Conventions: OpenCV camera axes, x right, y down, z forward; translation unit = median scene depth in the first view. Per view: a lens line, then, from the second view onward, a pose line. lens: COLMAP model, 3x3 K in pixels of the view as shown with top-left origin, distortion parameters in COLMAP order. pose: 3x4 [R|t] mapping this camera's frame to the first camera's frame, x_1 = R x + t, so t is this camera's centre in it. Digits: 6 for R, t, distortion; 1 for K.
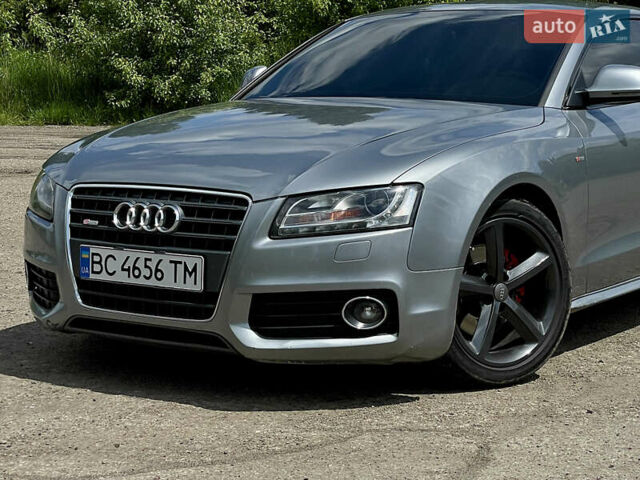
lens RADIAL K [[1405.2, 0, 320.0], [0, 1405.2, 240.0], [0, 0, 1]] dist [0.448292, -7.629304]
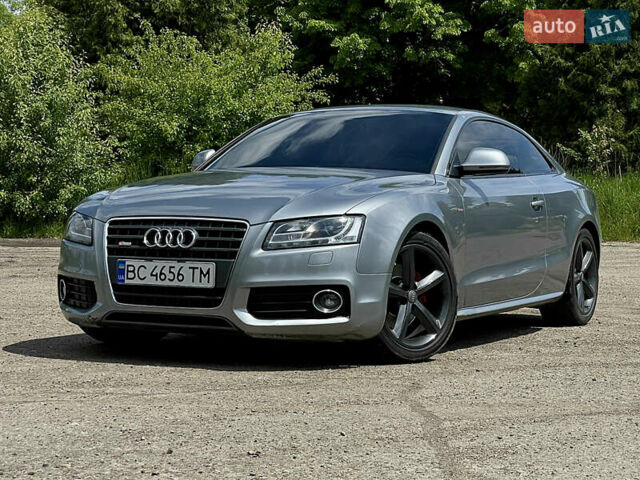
lens RADIAL K [[1405.2, 0, 320.0], [0, 1405.2, 240.0], [0, 0, 1]] dist [0.448292, -7.629304]
pose [[0.990169, 0.013153, 0.139258, -0.170938], [0.000664, 0.995116, -0.098714, 0.125747], [-0.139876, 0.097836, 0.985324, -0.416836]]
